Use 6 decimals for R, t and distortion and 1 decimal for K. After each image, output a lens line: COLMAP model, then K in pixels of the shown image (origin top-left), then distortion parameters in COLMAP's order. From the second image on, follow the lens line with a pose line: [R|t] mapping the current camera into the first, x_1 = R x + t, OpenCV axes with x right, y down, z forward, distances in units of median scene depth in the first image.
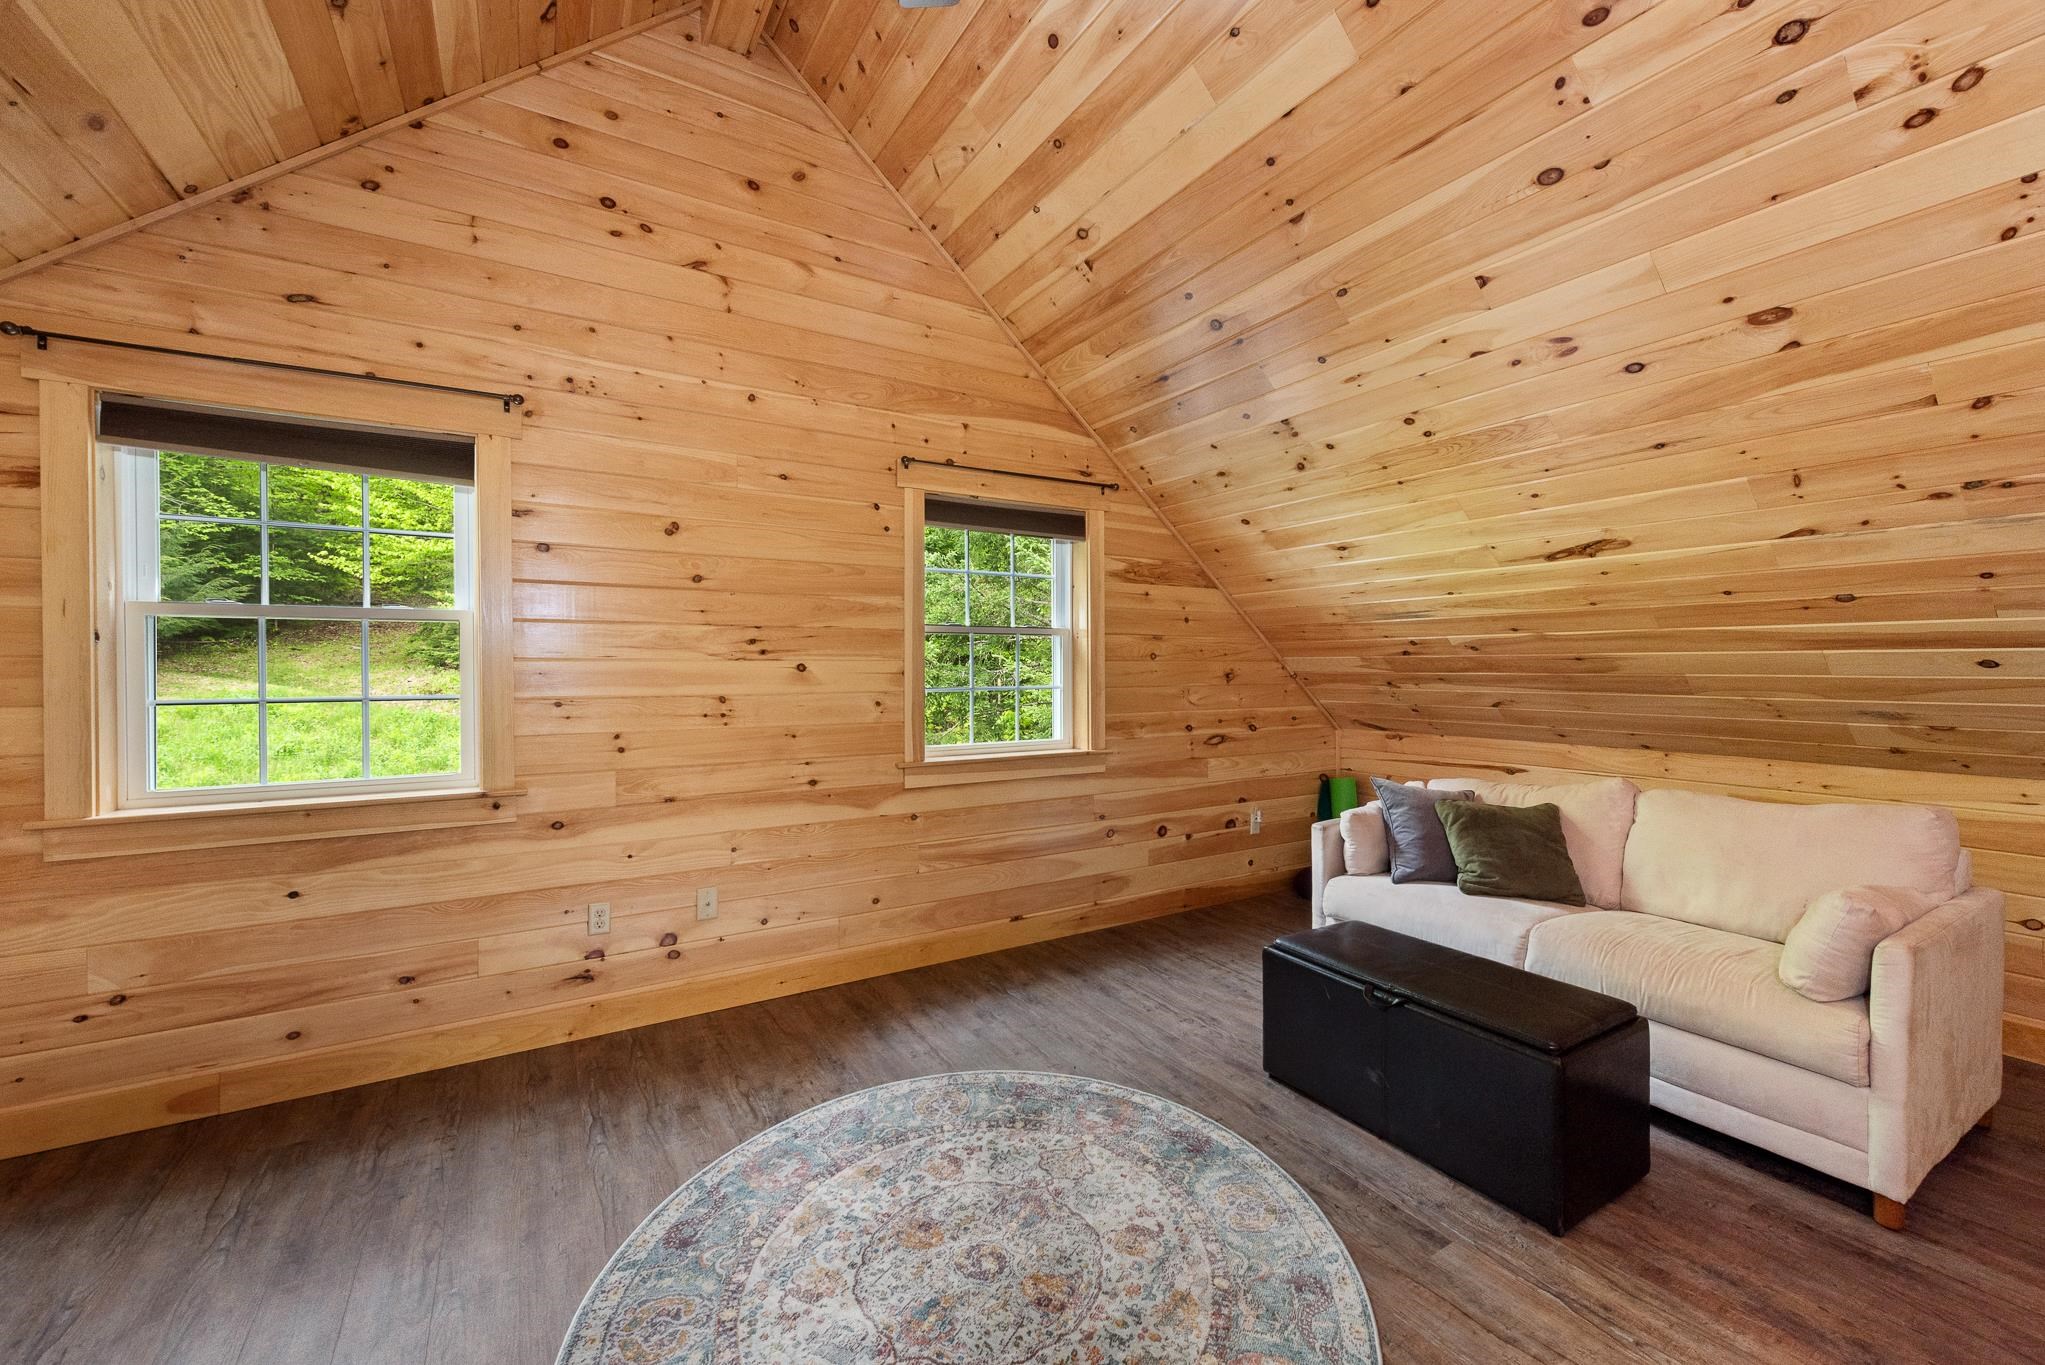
lens RADIAL K [[822.5, 0, 1021.0], [0, 822.5, 677.3], [0, 0, 1]] dist [0.009339, -0.000213]
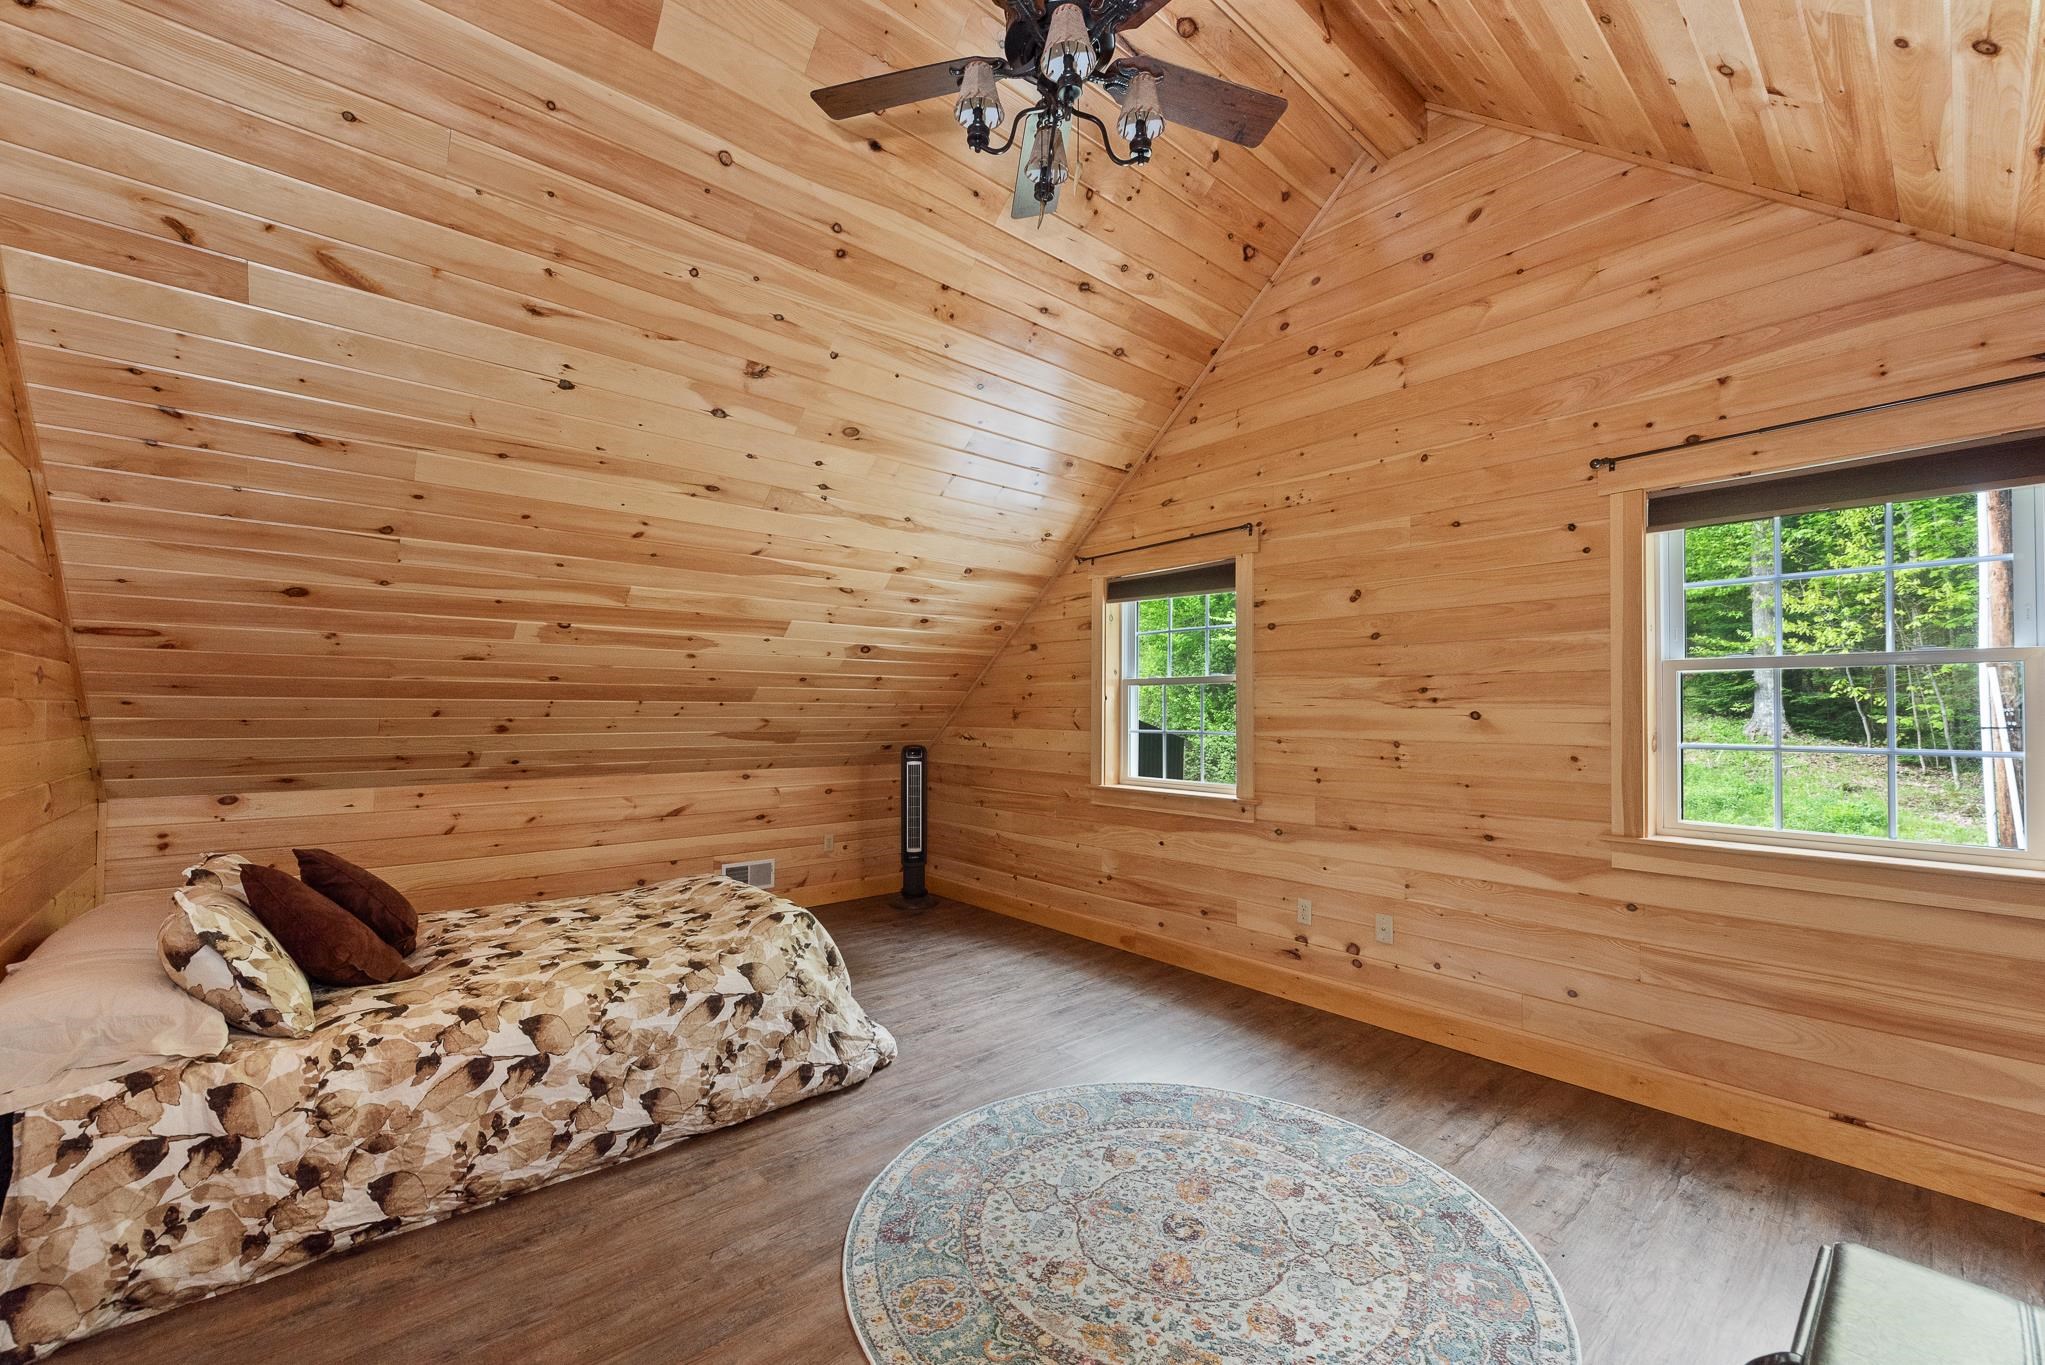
lens RADIAL K [[817.0, 0, 1024.5], [0, 817.0, 697.5], [0, 0, 1]] dist [0.001168, -0.000074]
pose [[0.171468, -0.013768, -0.985093, 0.586827], [-0.015174, 0.999747, -0.016614, -0.009087], [0.985073, 0.017797, 0.171216, 0.315421]]
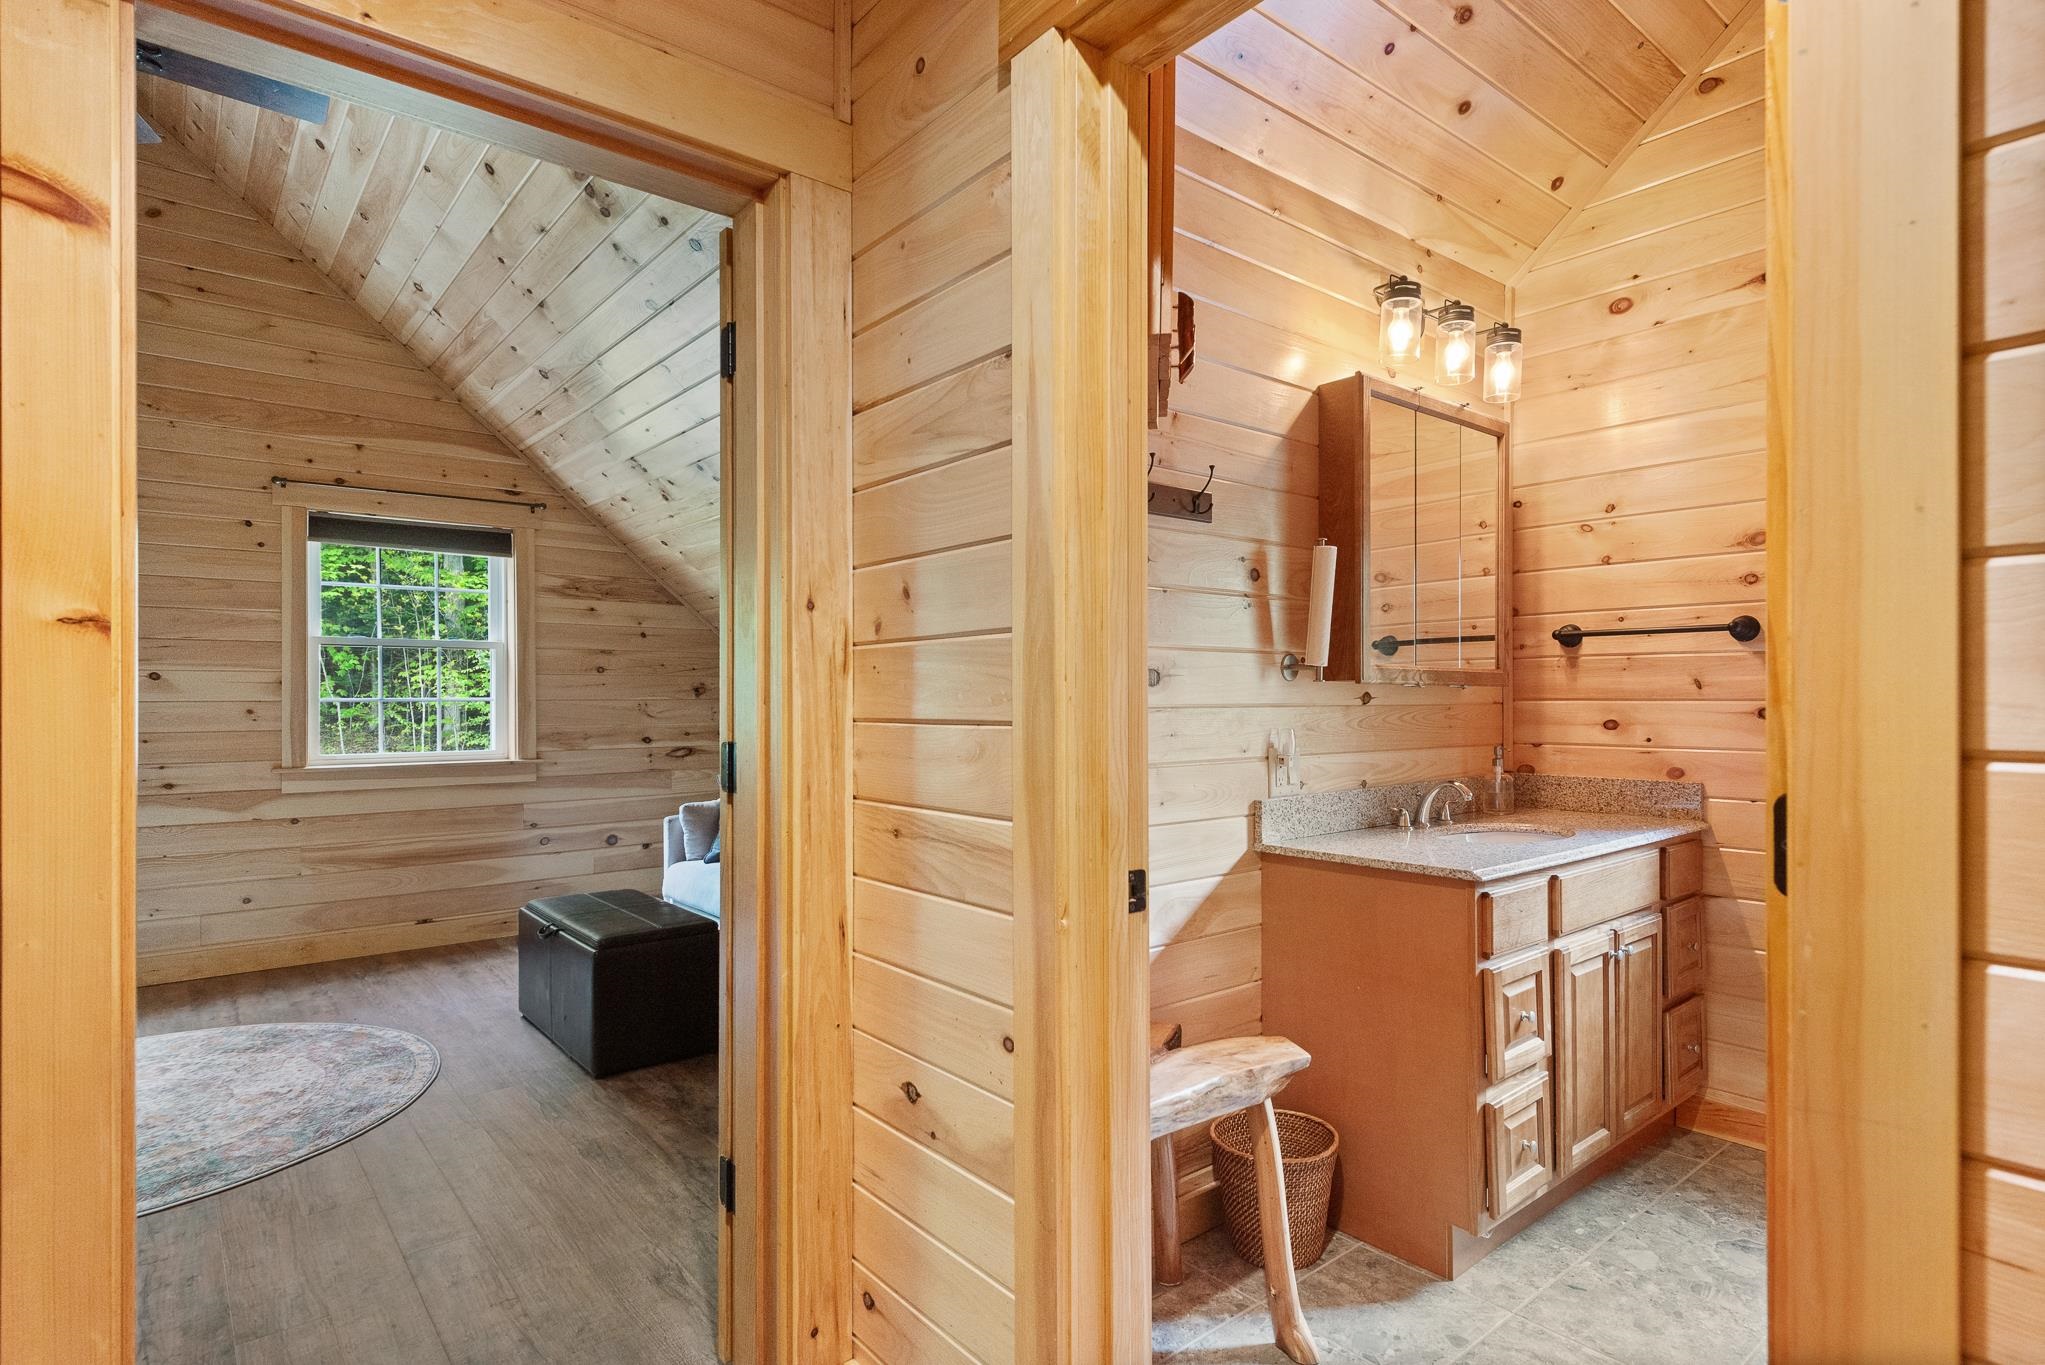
lens RADIAL K [[1065.6, 0, 1026.9], [0, 1065.6, 700.8], [0, 0, 1]] dist [0.001214, -0.000892]
pose [[0.989411, 0.000183, 0.145139, 0.639408], [0.001148, 0.999958, -0.009088, 0.033204], [-0.145134, 0.009159, 0.989370, -0.509476]]
